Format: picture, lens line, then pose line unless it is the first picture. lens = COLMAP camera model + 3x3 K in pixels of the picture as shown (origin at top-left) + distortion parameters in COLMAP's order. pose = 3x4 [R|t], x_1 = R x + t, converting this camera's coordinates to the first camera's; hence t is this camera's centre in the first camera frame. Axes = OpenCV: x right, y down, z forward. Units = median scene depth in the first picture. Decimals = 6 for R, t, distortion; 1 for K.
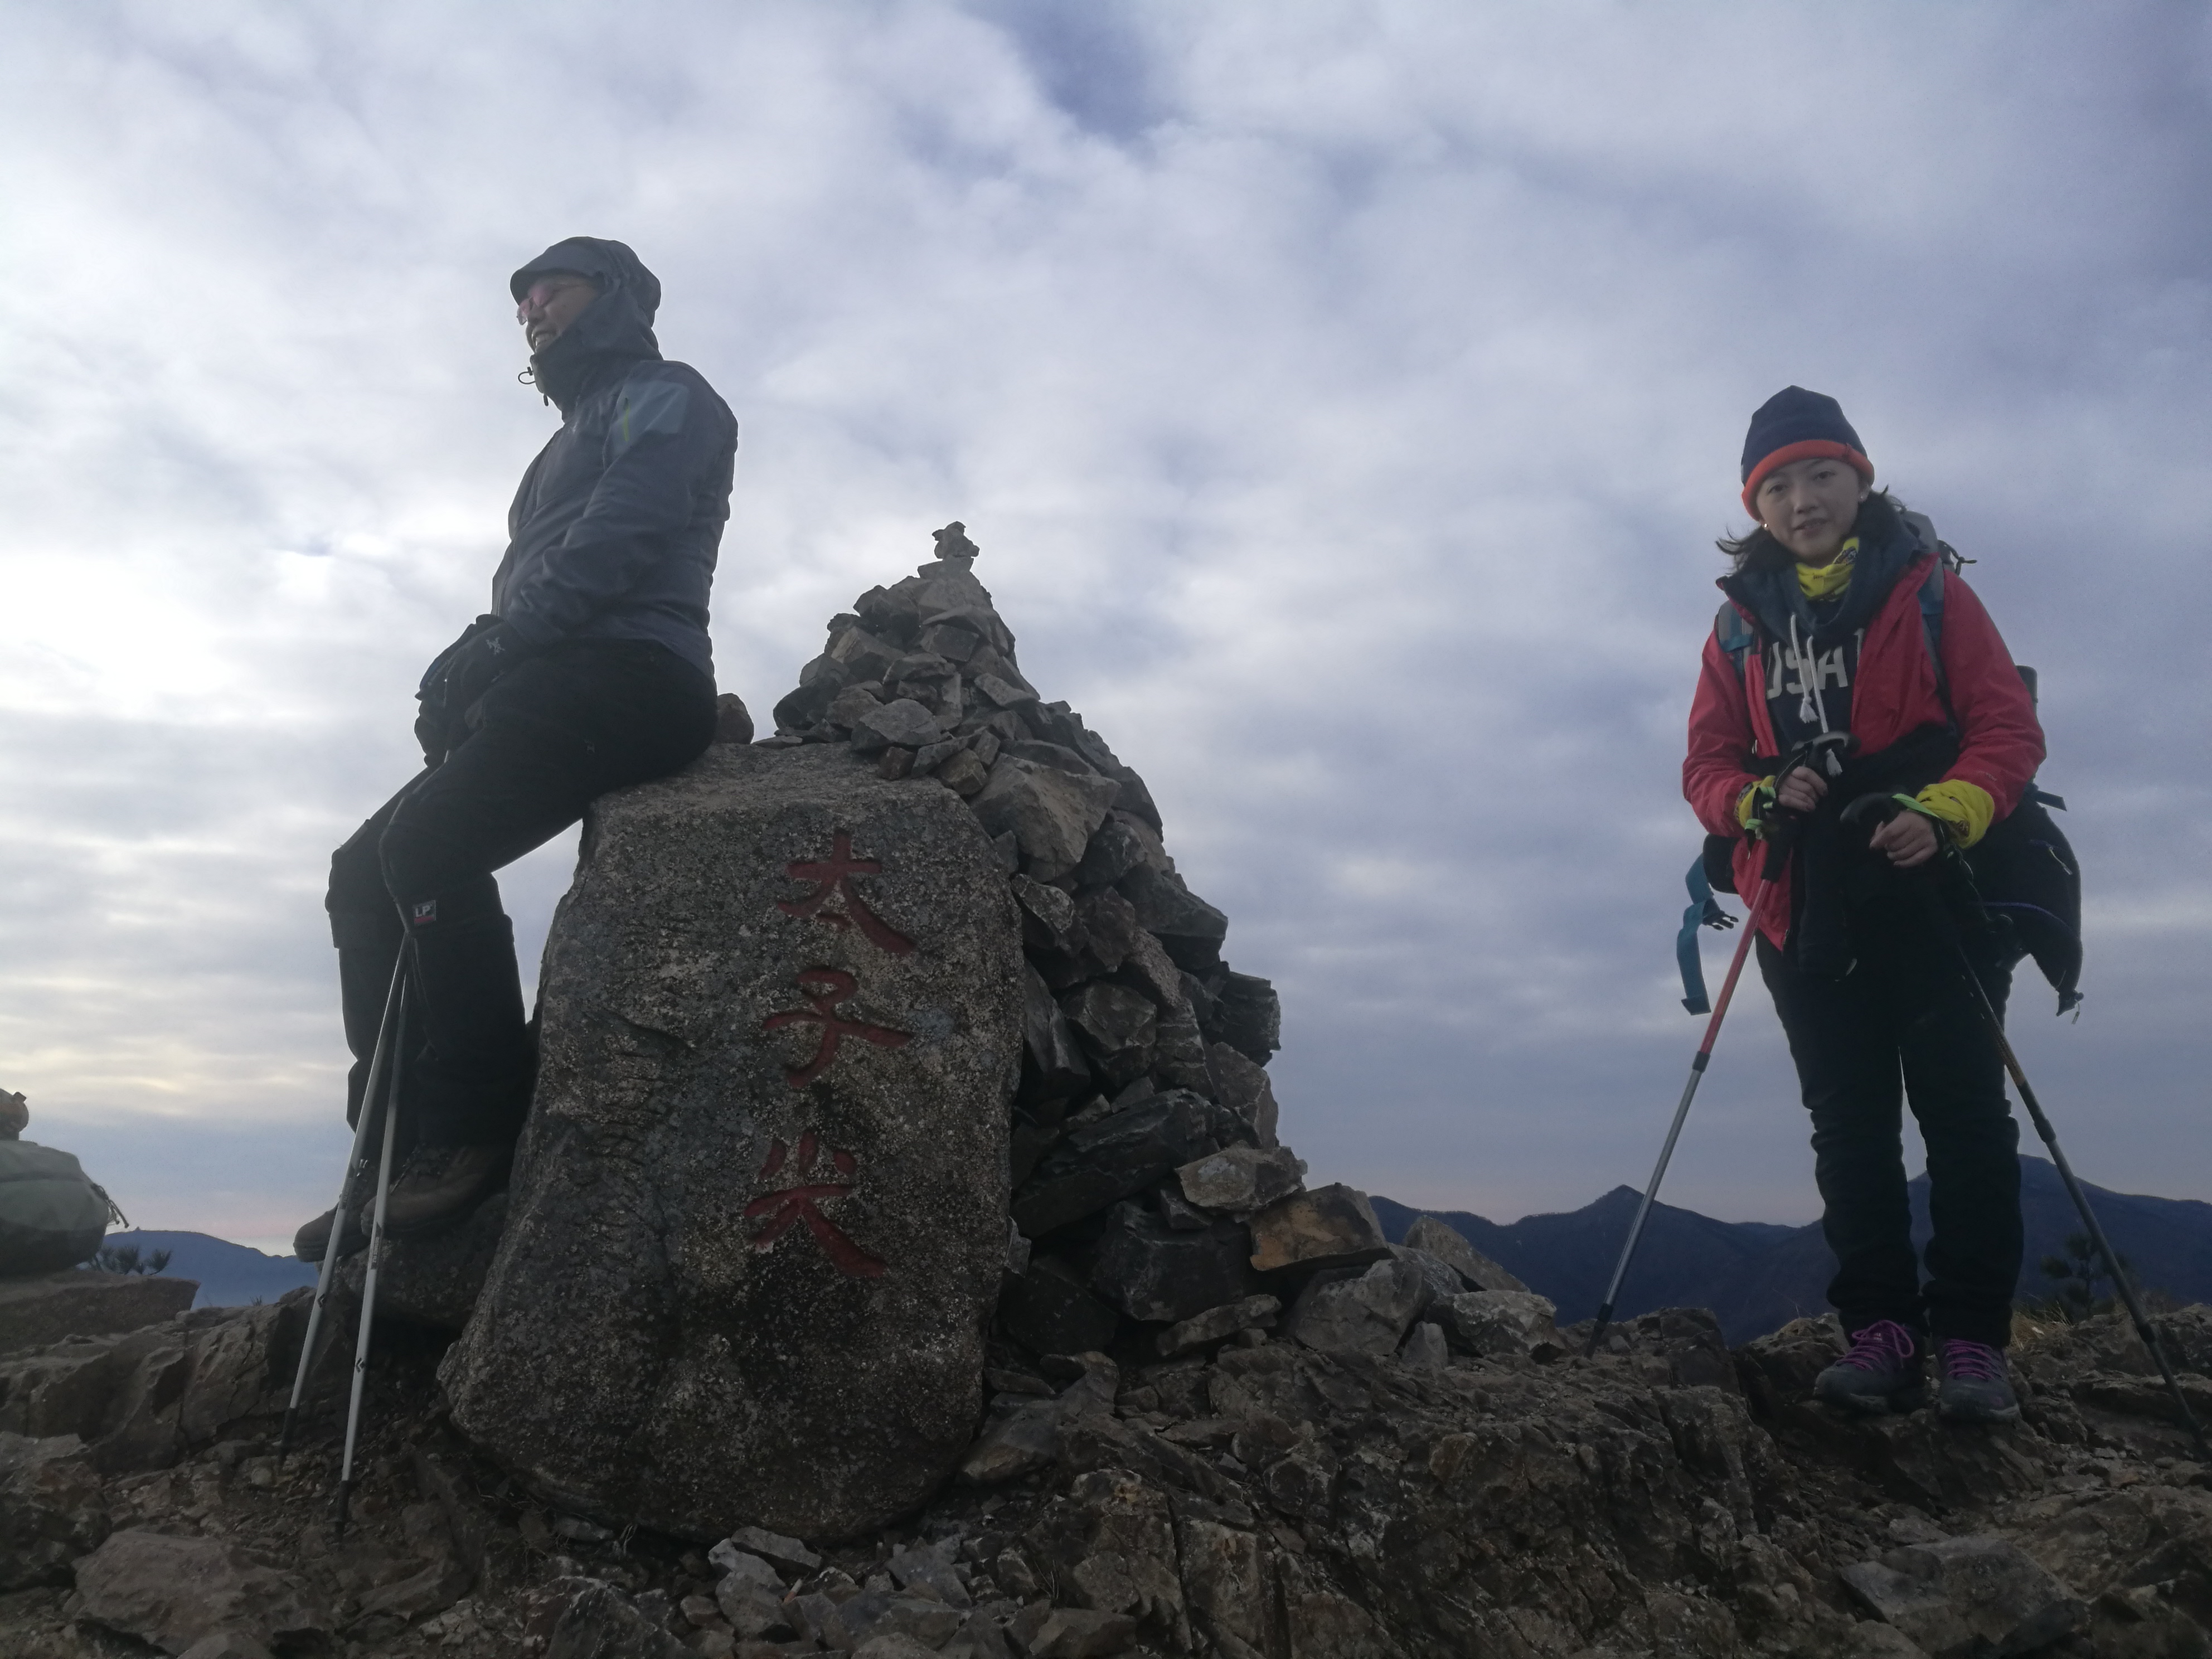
lens RADIAL K [[1735.9, 0, 1106.0], [0, 1735.9, 829.5], [0, 0, 1]] dist [-0.004737, 0.092905]
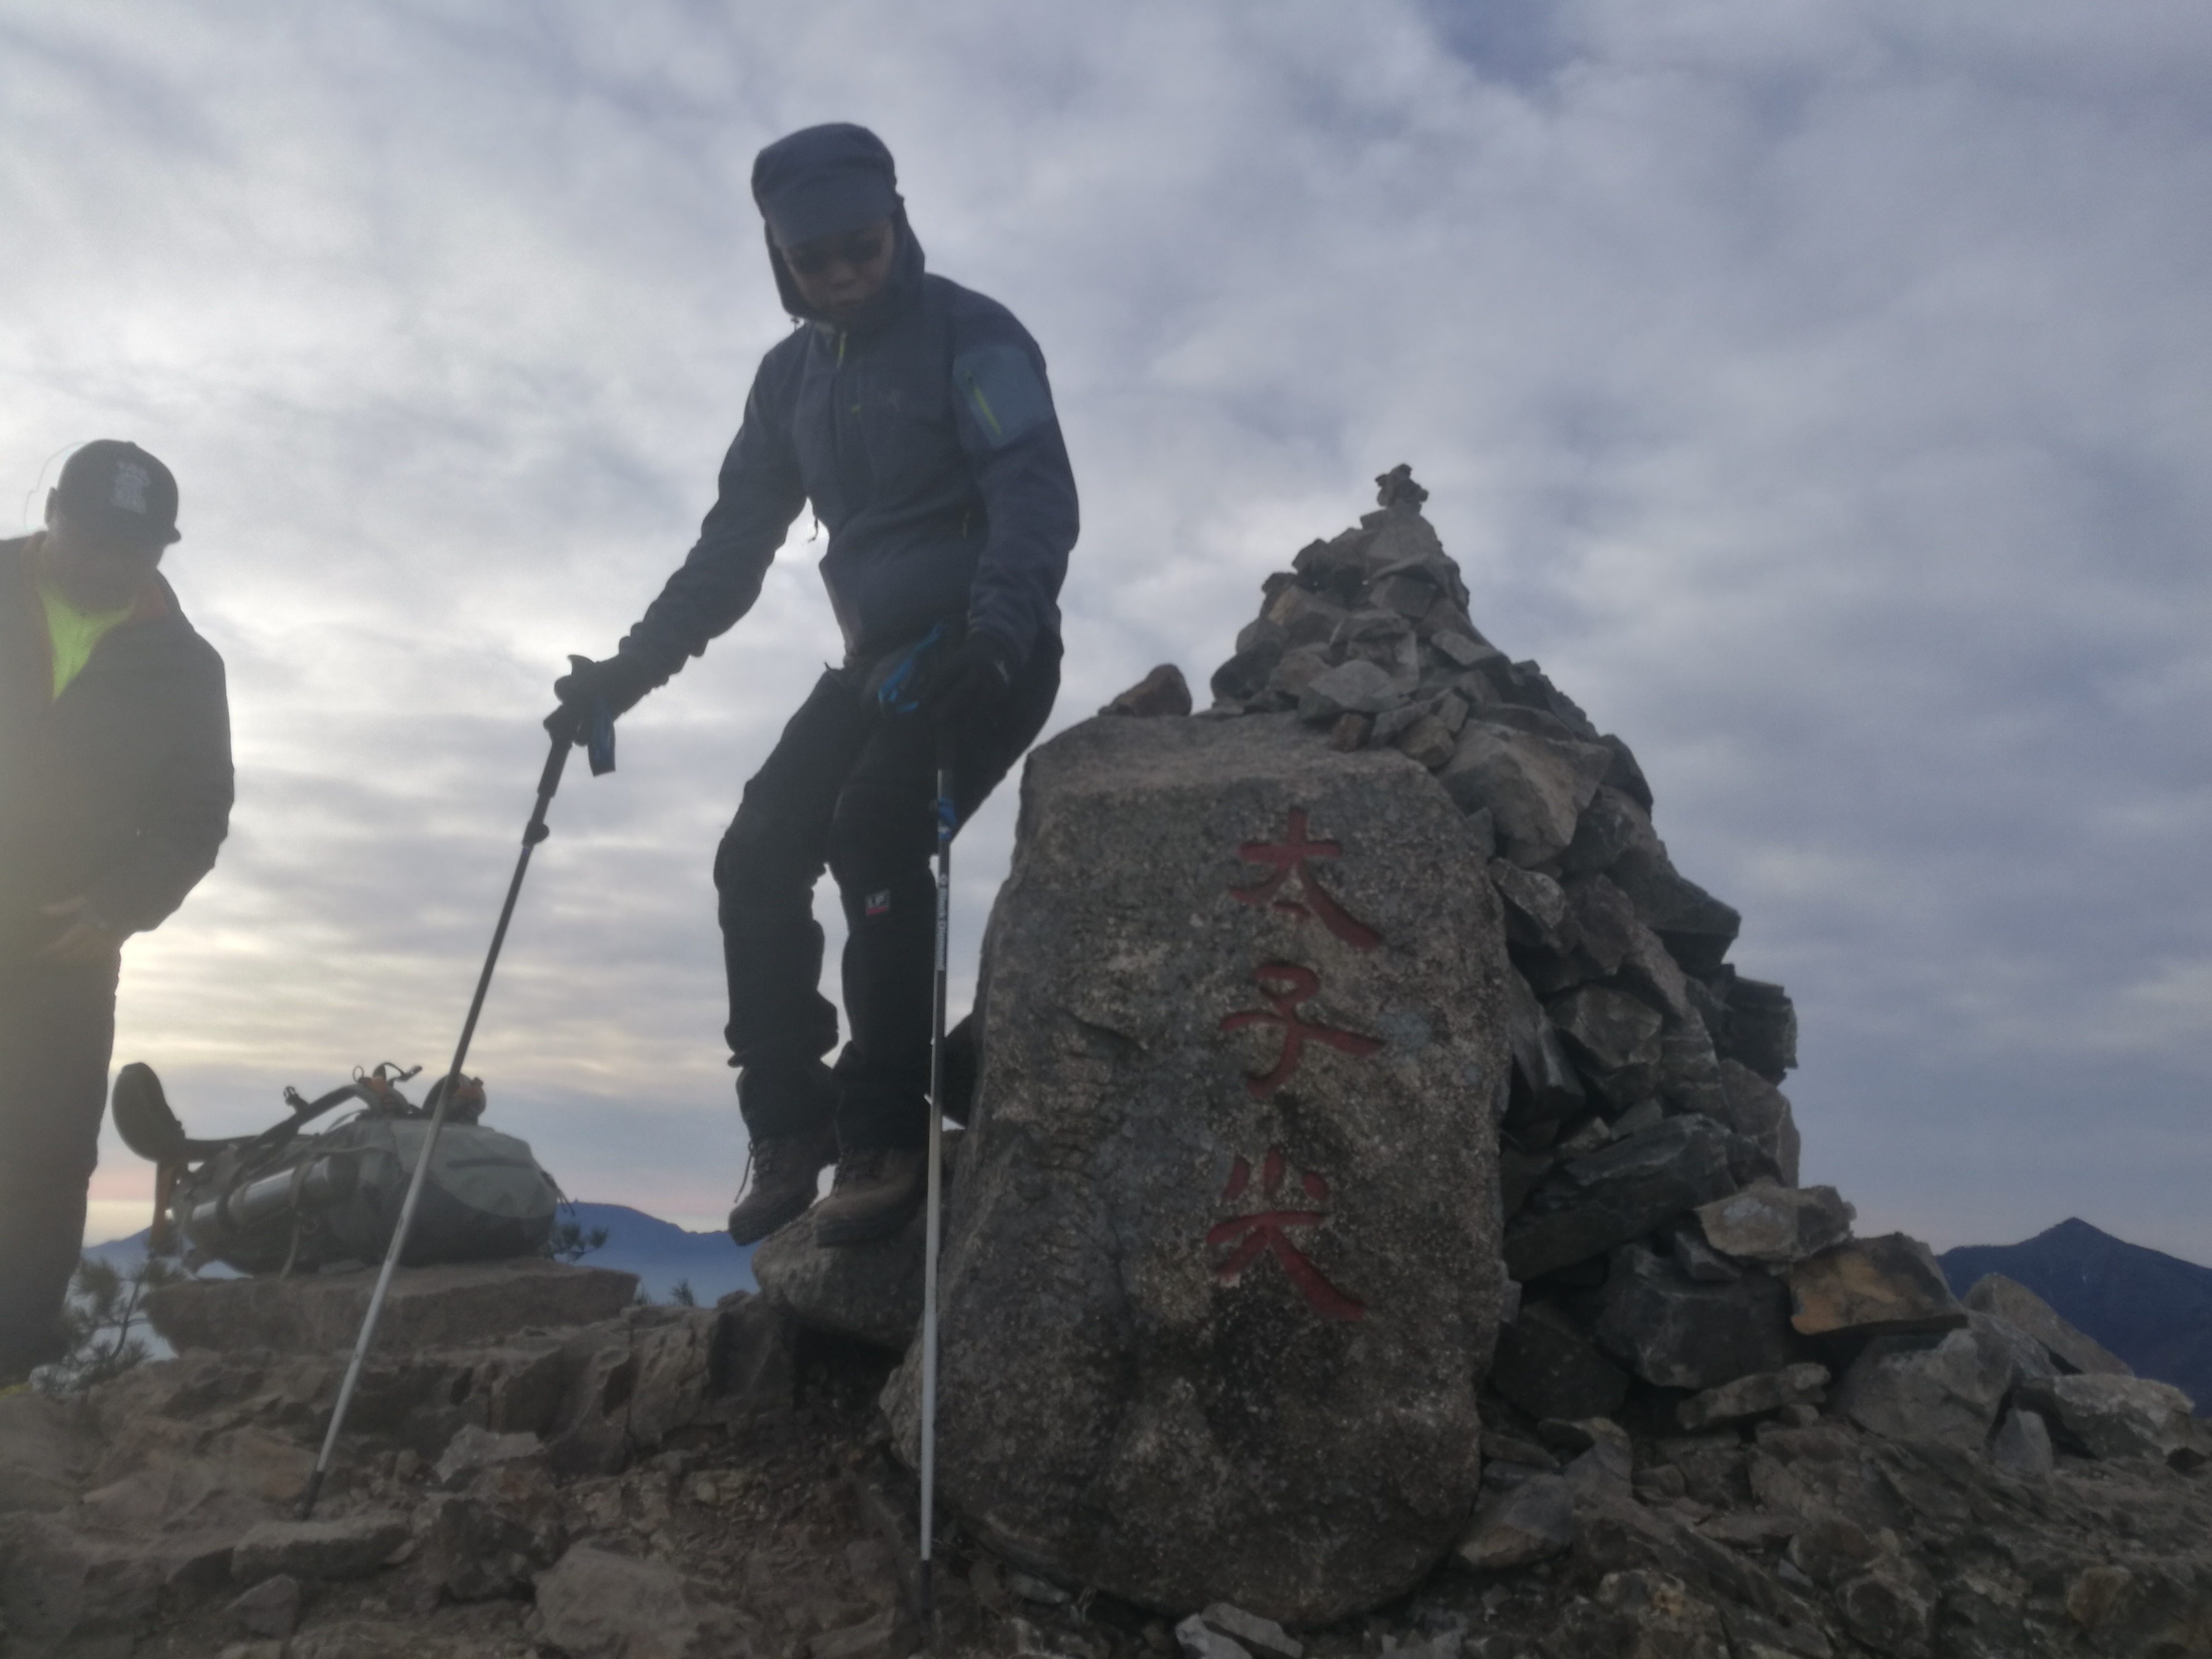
lens RADIAL K [[1776.5, 0, 1106.0], [0, 1776.5, 829.5], [0, 0, 1]] dist [-0.011579, 0.072281]
pose [[0.976777, -0.001918, -0.214251, -0.063231], [0.002844, 0.999988, 0.004017, 0.009129], [0.214241, -0.004533, 0.976770, 0.109729]]
